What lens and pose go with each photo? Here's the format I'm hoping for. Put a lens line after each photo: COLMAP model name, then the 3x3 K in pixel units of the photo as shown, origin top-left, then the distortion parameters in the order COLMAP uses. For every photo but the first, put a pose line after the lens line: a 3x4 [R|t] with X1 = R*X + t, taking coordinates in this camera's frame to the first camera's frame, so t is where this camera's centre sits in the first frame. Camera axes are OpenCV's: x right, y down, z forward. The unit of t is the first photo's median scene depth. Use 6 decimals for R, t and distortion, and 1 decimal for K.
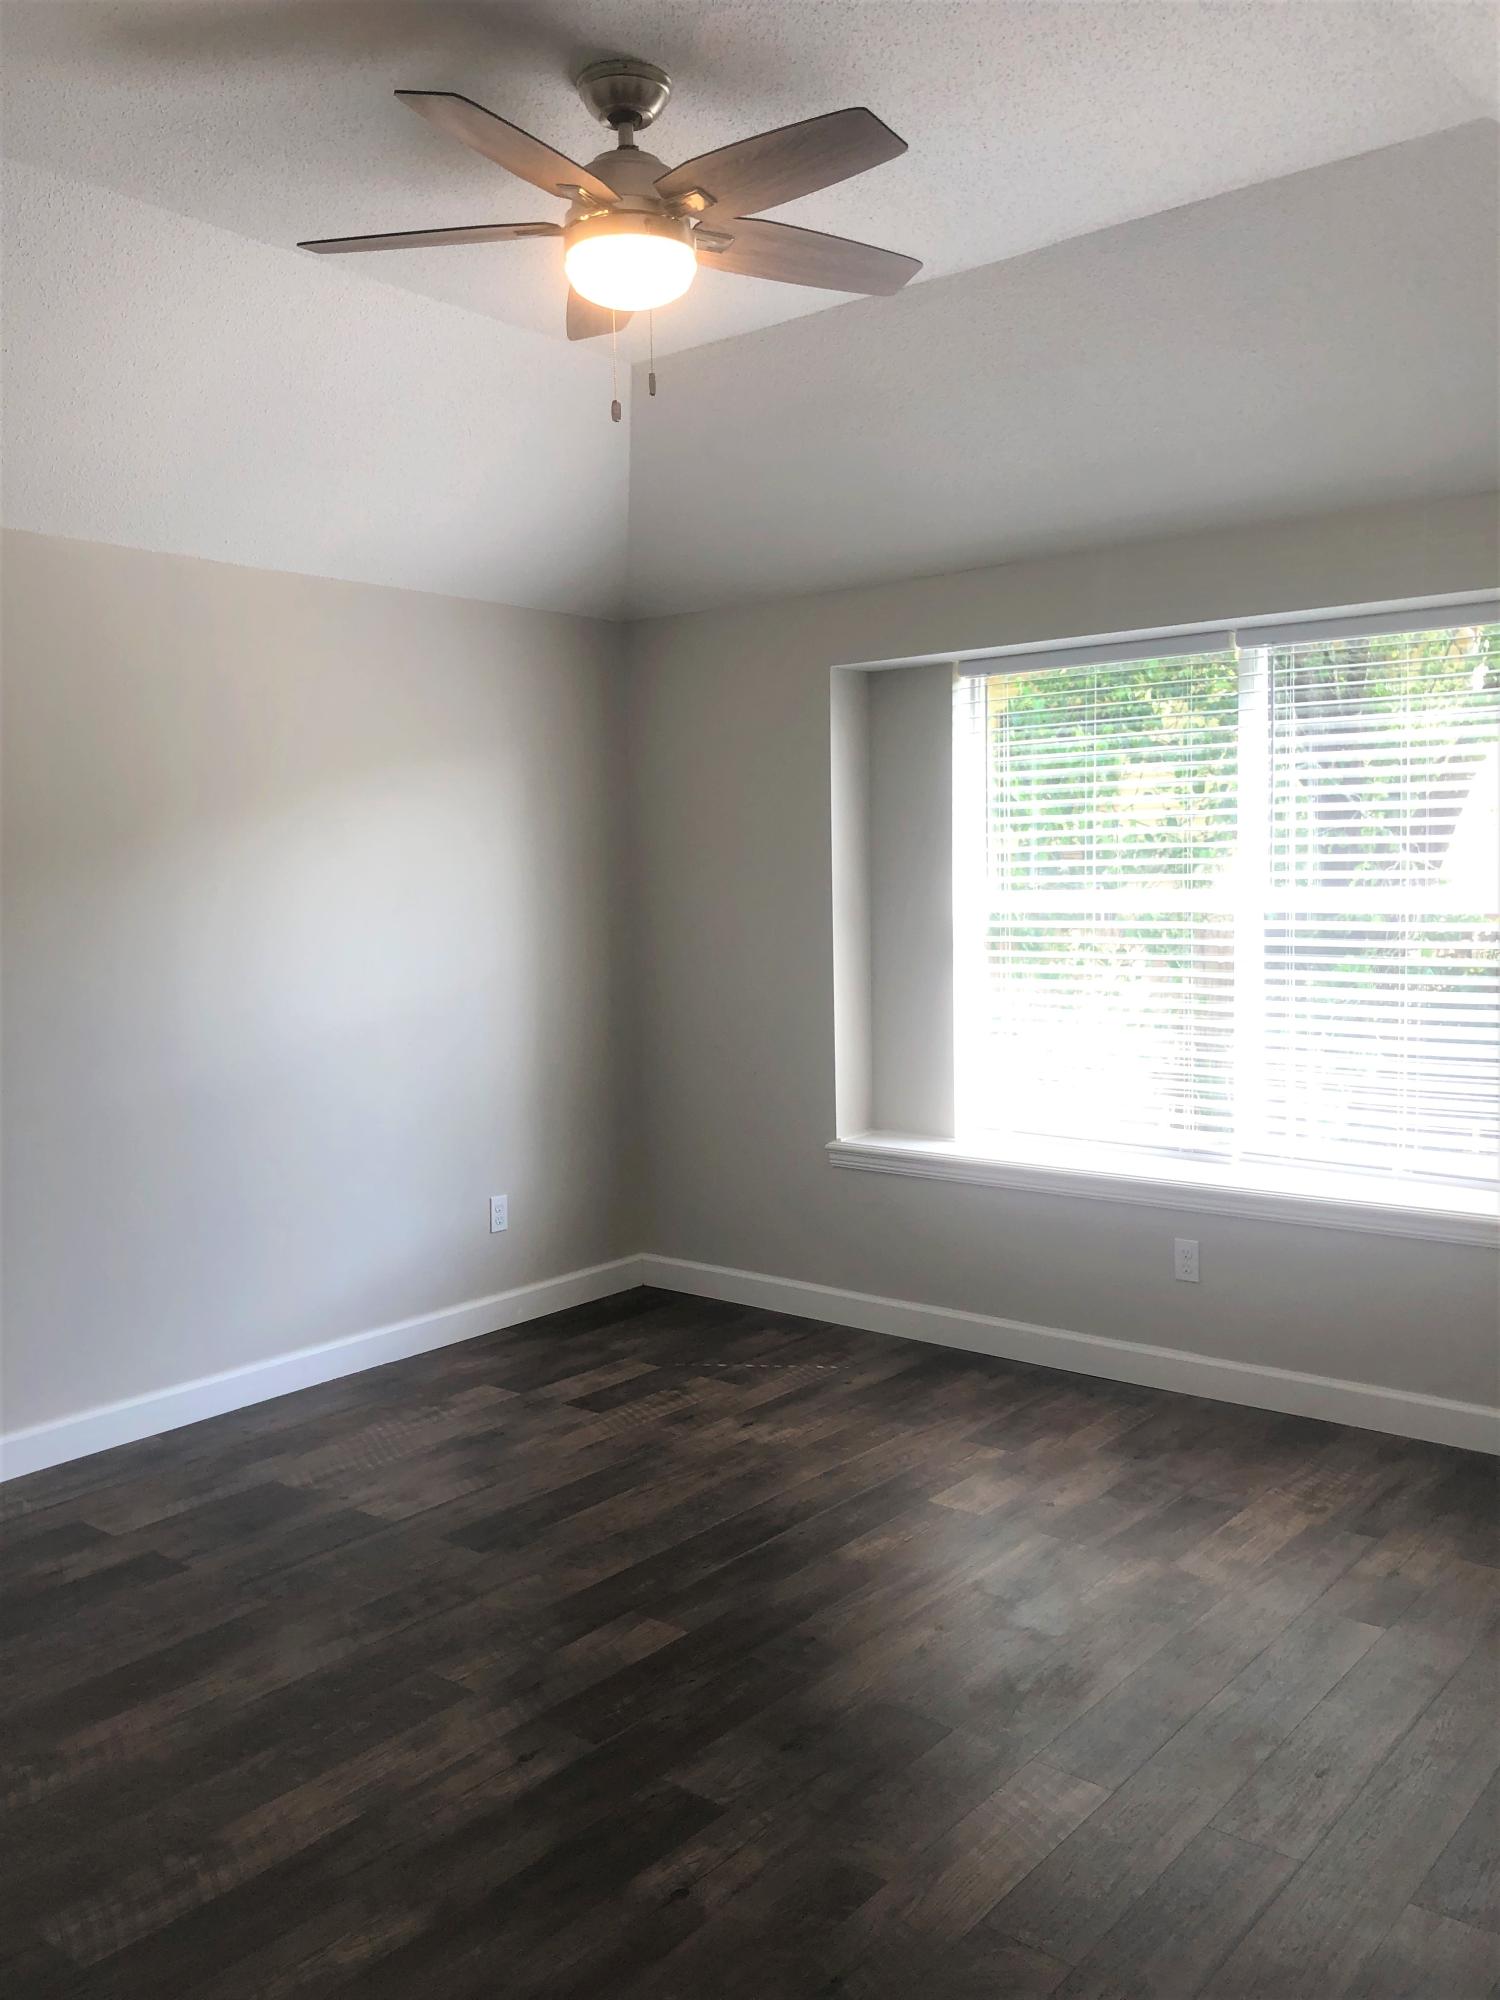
lens RADIAL K [[1635.7, 0, 754.2], [0, 1635.7, 992.4], [0, 0, 1]] dist [0.044690, -0.043203]
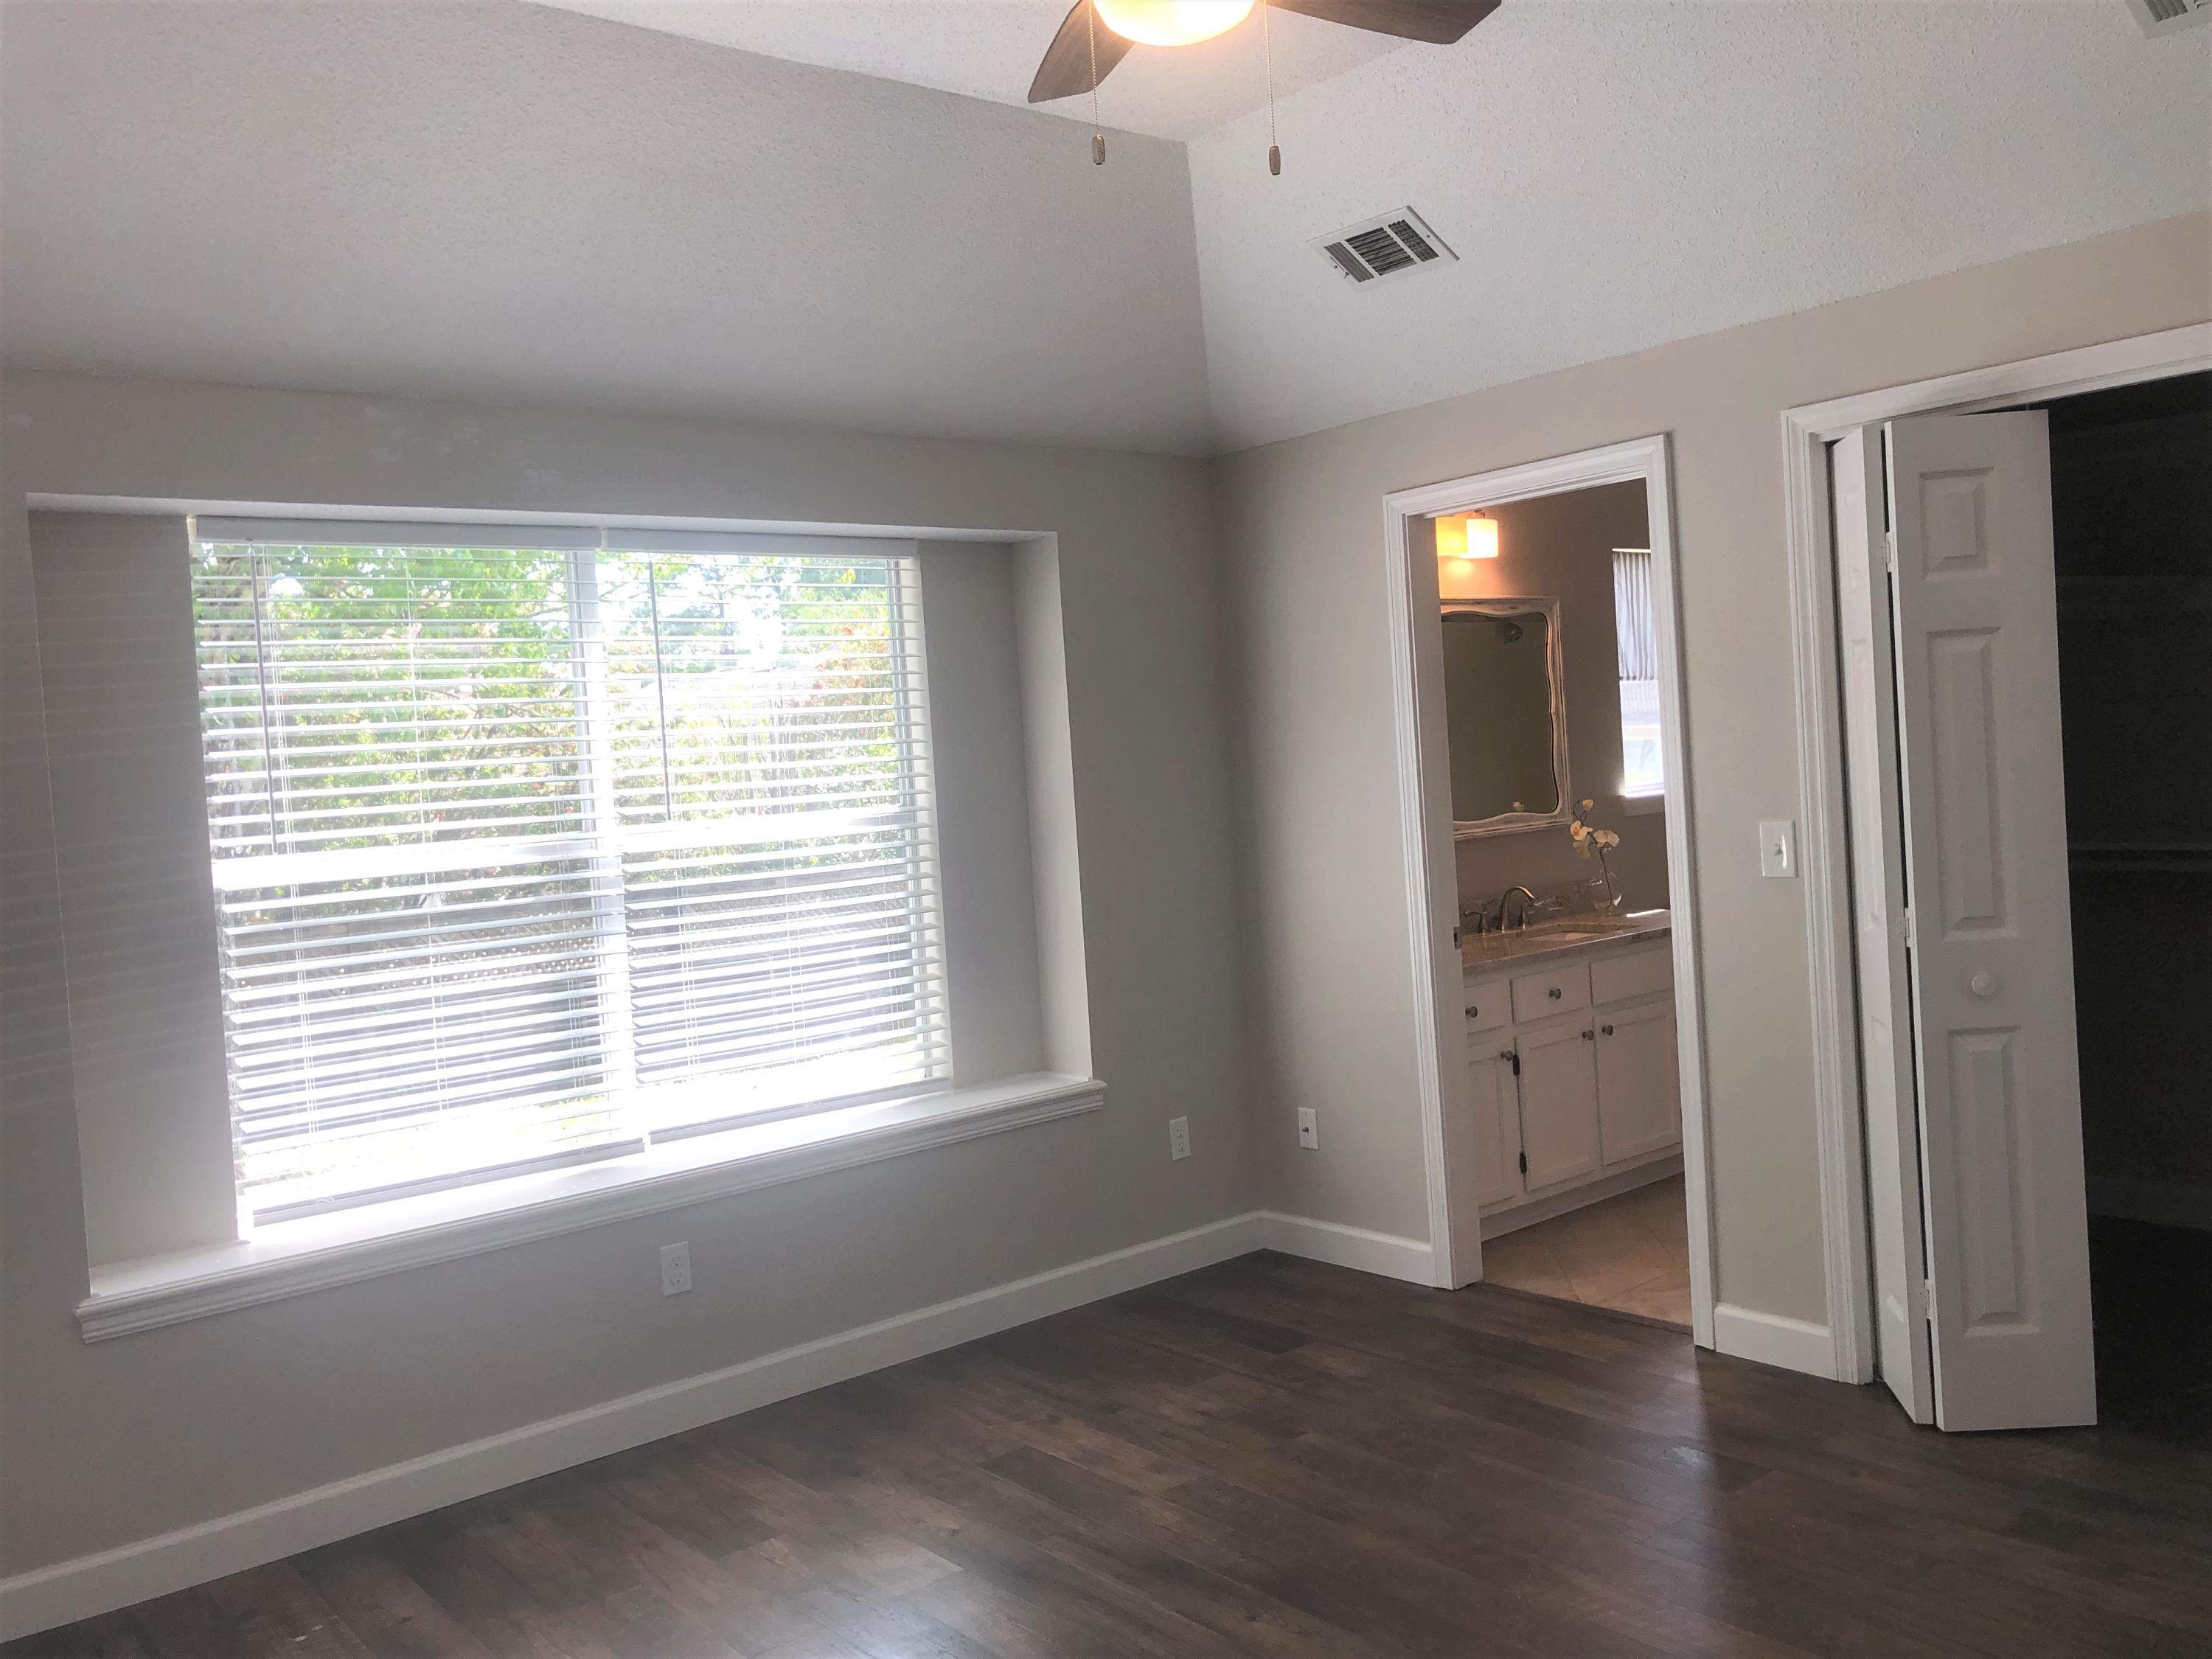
lens RADIAL K [[1809.1, 0, 1109.5], [0, 1809.1, 834.0], [0, 0, 1]] dist [0.044690, -0.043203]
pose [[0.210408, -0.042629, 0.976684, -0.585876], [0.131699, 0.991178, 0.014890, -0.041231], [-0.968702, 0.125495, 0.214166, 0.561015]]
